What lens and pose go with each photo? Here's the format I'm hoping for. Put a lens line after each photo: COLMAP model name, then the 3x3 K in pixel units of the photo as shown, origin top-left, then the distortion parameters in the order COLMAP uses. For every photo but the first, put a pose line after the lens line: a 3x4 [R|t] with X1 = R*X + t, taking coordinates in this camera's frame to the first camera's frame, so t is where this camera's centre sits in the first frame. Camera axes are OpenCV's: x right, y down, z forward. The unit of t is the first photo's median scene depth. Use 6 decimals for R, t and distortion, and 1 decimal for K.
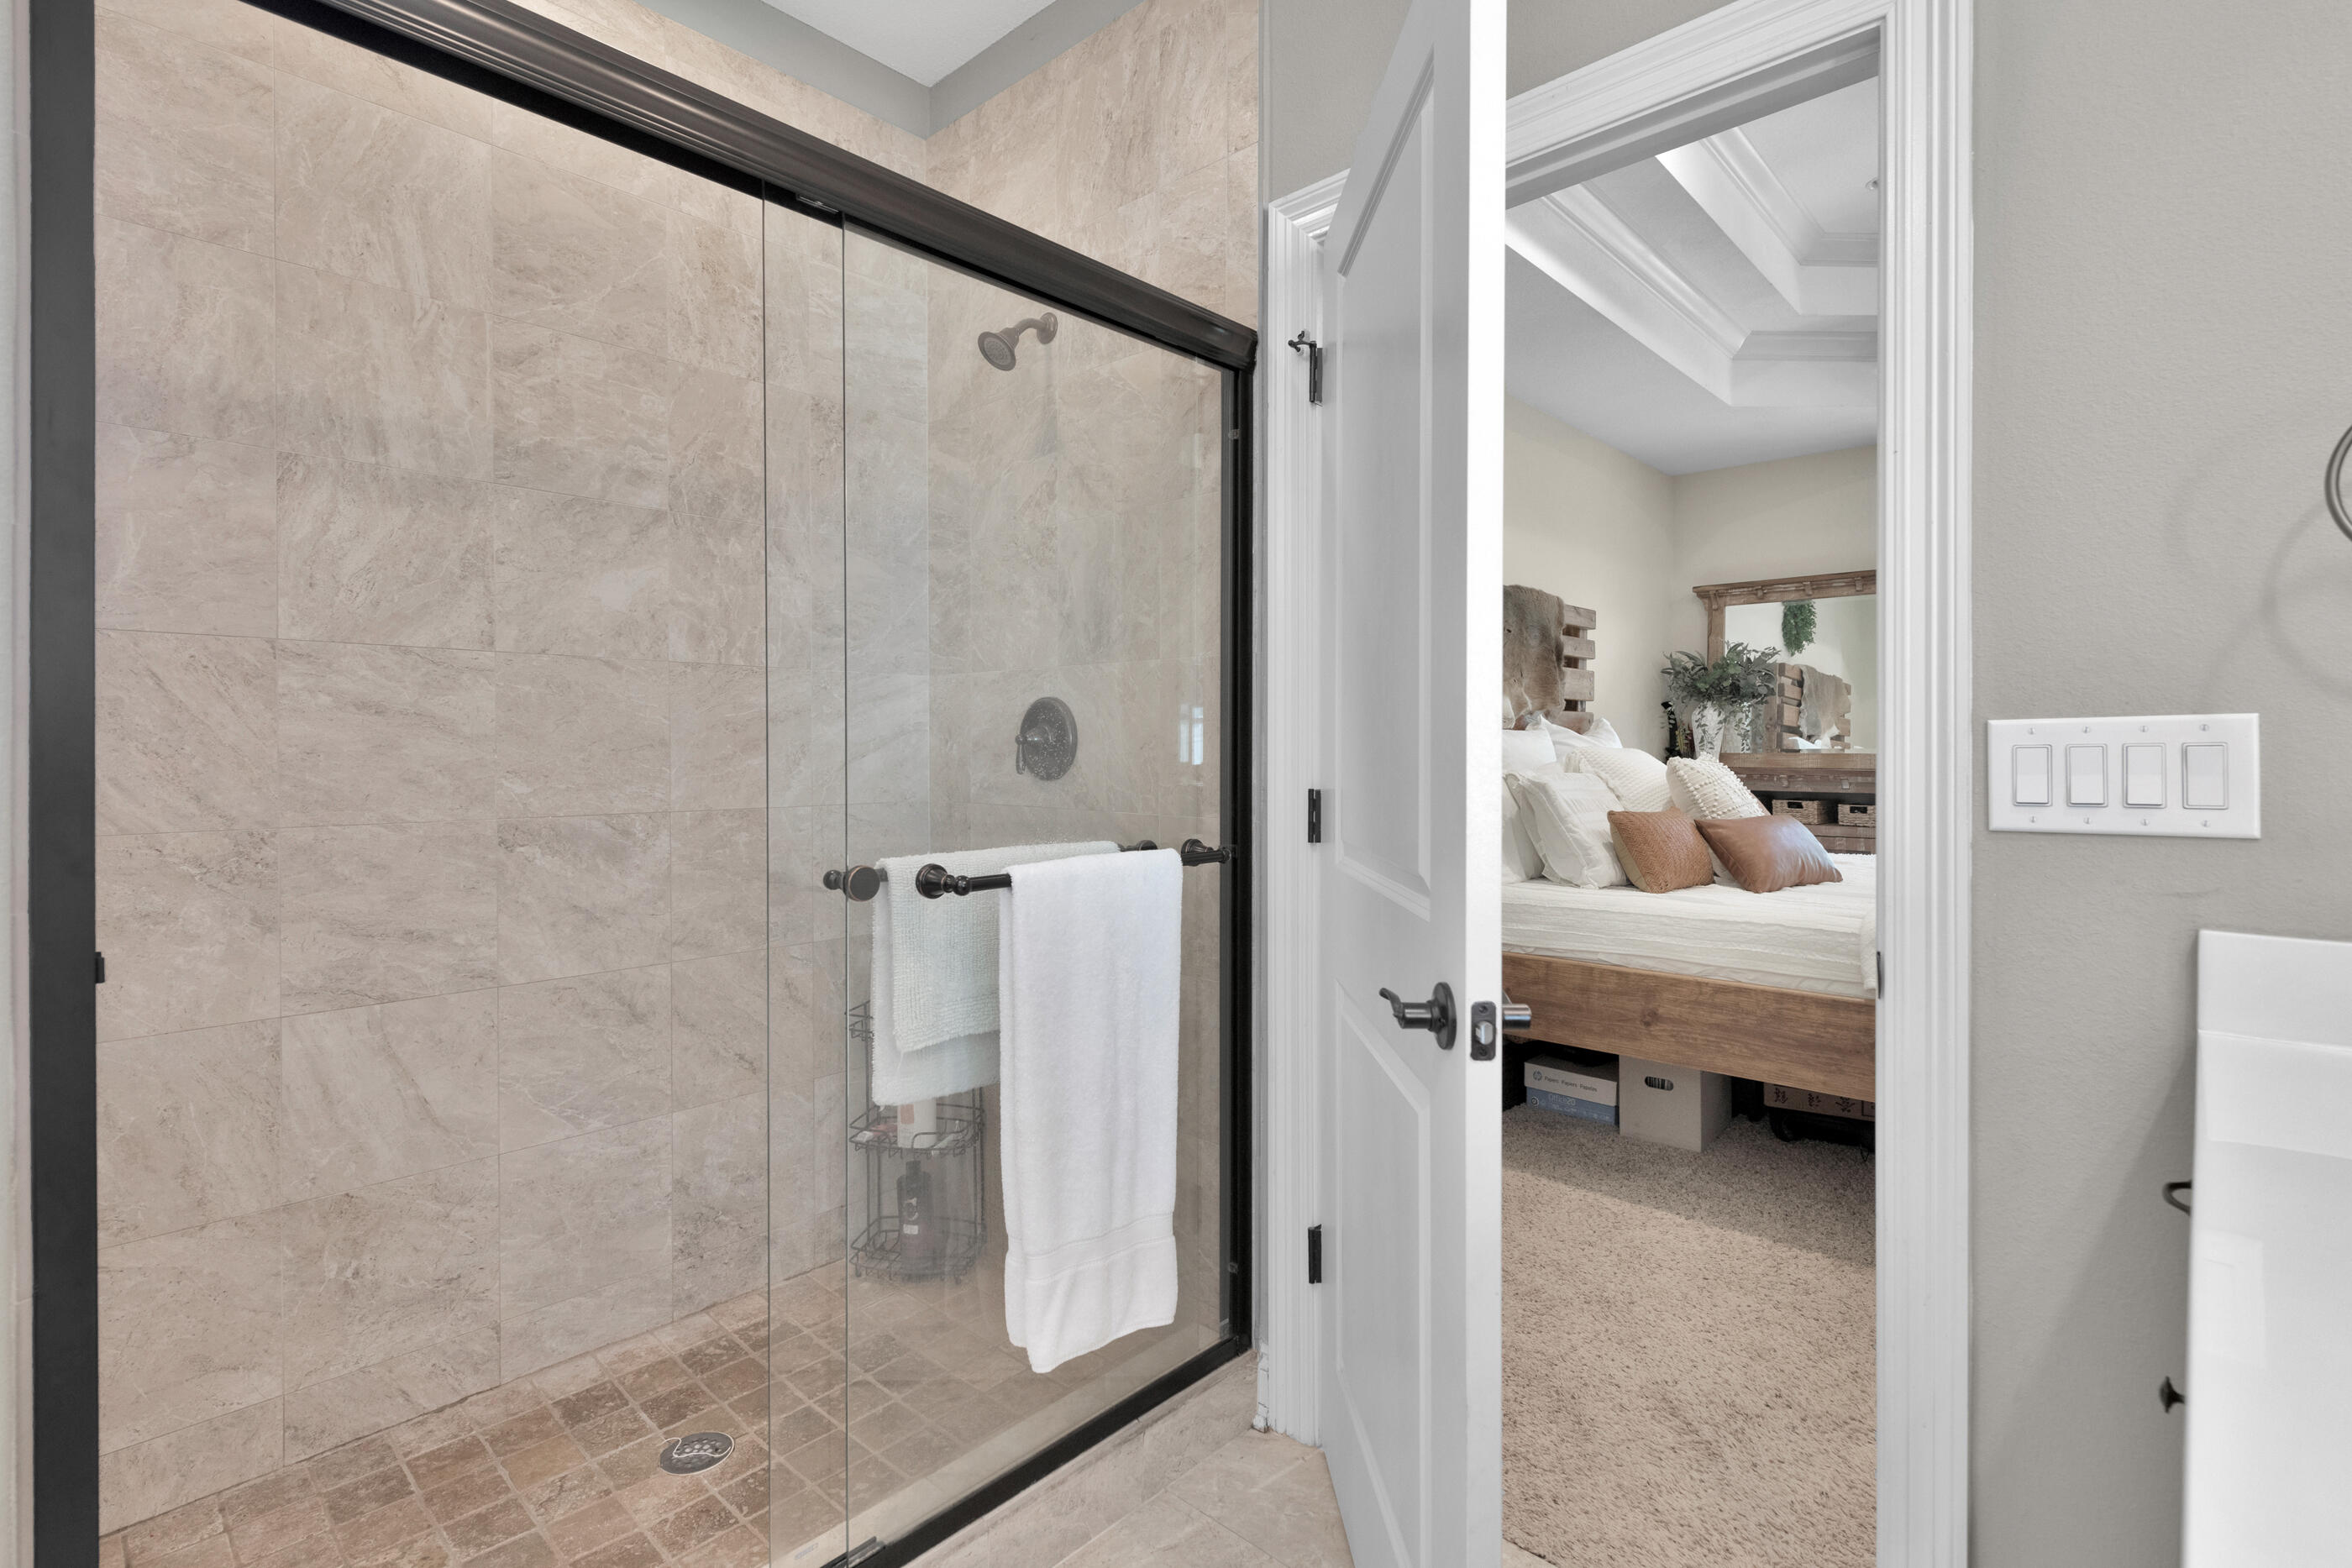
lens RADIAL K [[1090.6, 0, 1176.0], [0, 1090.6, 784.0], [0, 0, 1]] dist [0.002950, -0.000046]
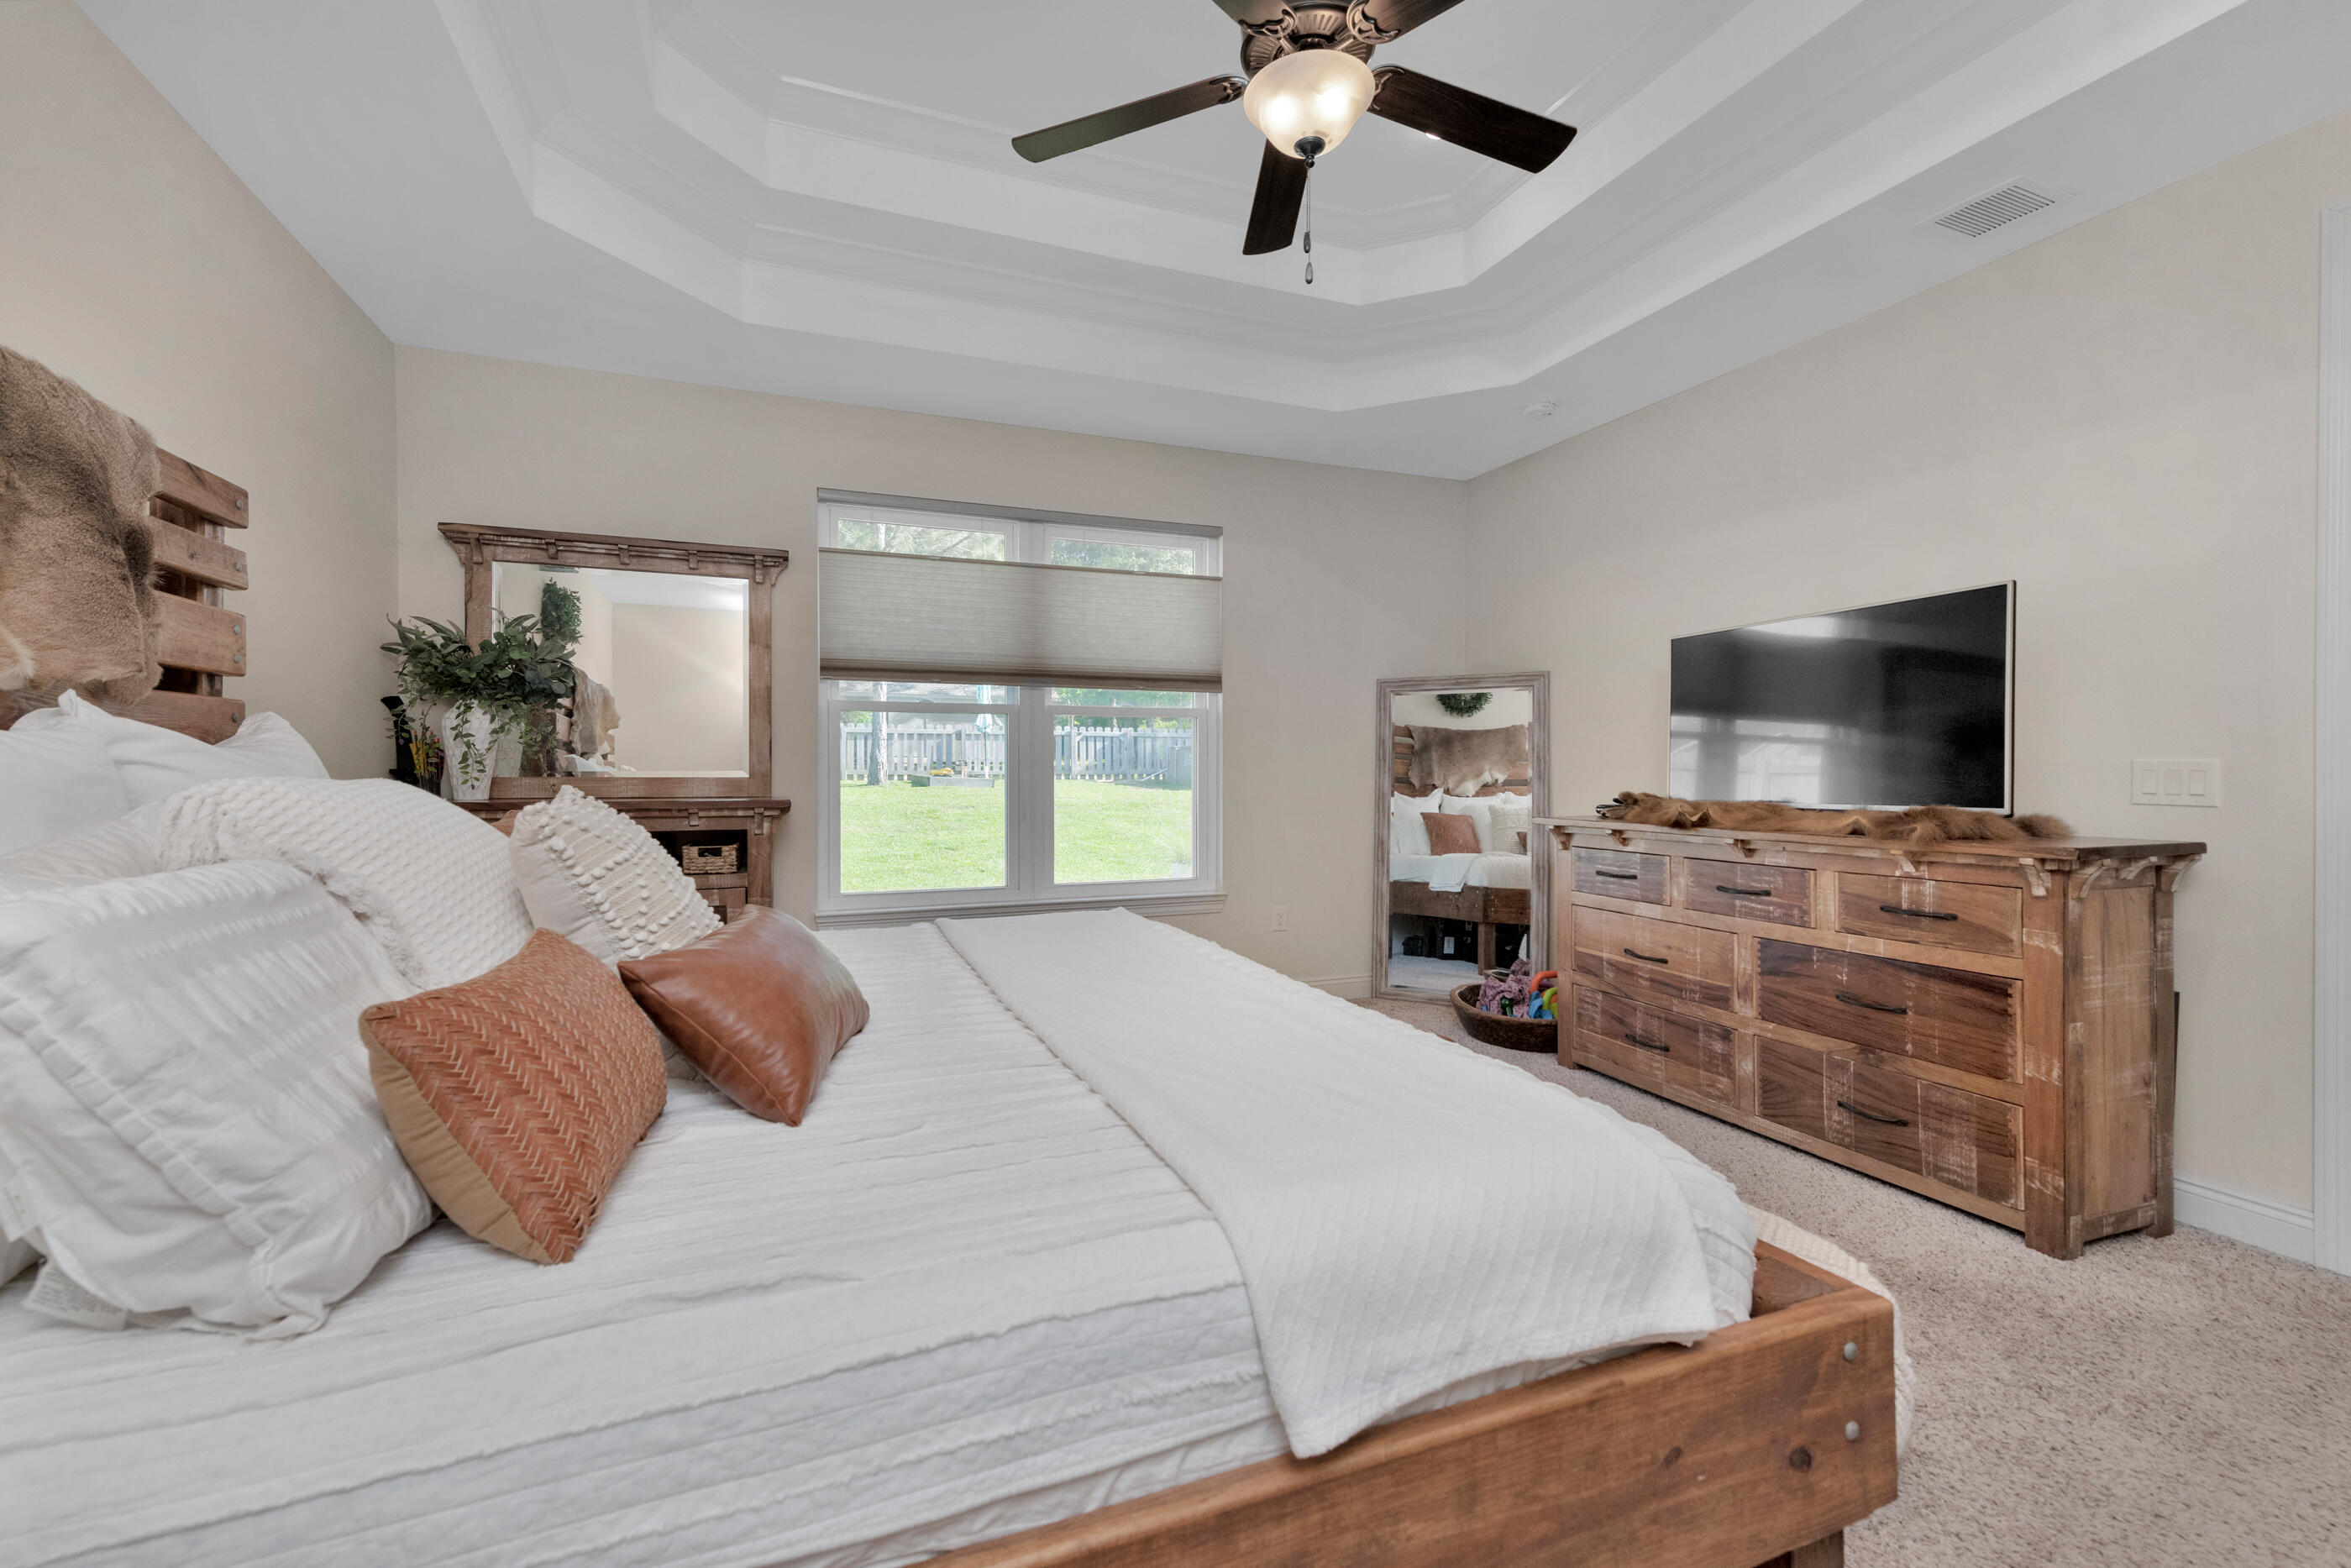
lens RADIAL K [[941.6, 0, 1182.7], [0, 941.6, 754.4], [0, 0, 1]] dist [0.002326, 0.000175]
pose [[0.398449, 0.004591, 0.917179, 0.148470], [0.036609, 0.999111, -0.020905, -0.016520], [-0.916460, 0.041906, 0.397926, 0.408561]]
